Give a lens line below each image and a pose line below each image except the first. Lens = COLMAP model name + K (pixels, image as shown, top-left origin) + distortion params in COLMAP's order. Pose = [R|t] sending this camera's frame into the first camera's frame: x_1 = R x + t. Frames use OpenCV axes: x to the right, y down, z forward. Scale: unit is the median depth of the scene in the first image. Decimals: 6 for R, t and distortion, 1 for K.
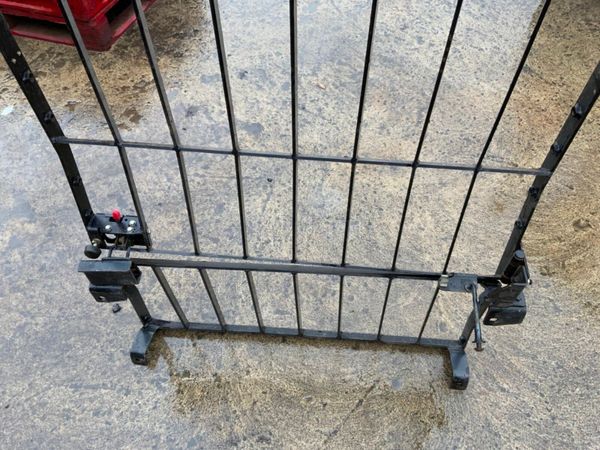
lens RADIAL K [[503.3, 0, 299.2], [0, 503.3, 226.4], [0, 0, 1]] dist [0.032524, -0.068548]
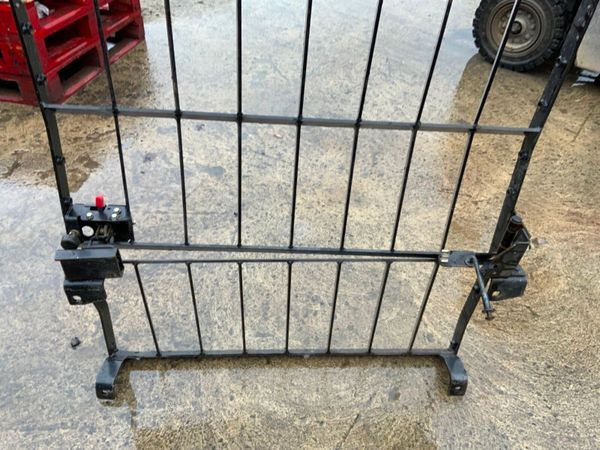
lens RADIAL K [[503.3, 0, 300.3], [0, 503.3, 225.8], [0, 0, 1]] dist [0.032524, -0.068548]
pose [[0.988794, -0.024769, 0.147219, -0.103633], [0.054859, 0.977429, -0.204015, 0.175939], [-0.138843, 0.209805, 0.967835, 0.047439]]
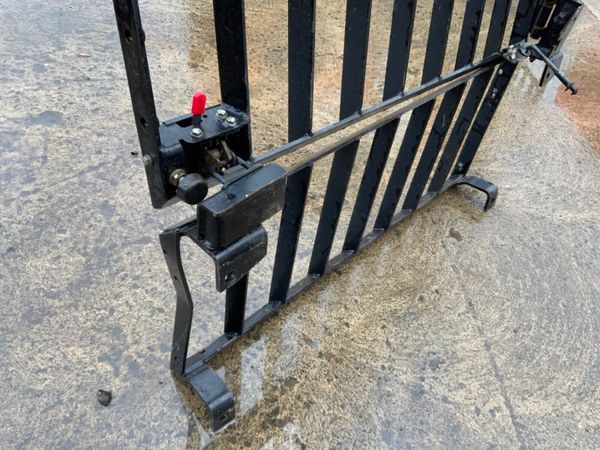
lens RADIAL K [[503.3, 0, 301.3], [0, 503.3, 224.0], [0, 0, 1]] dist [0.032524, -0.068548]
pose [[0.638809, -0.450029, 0.624017, -0.515349], [0.516091, 0.852180, 0.086252, 0.069263], [-0.570591, 0.266951, 0.776636, 0.427004]]
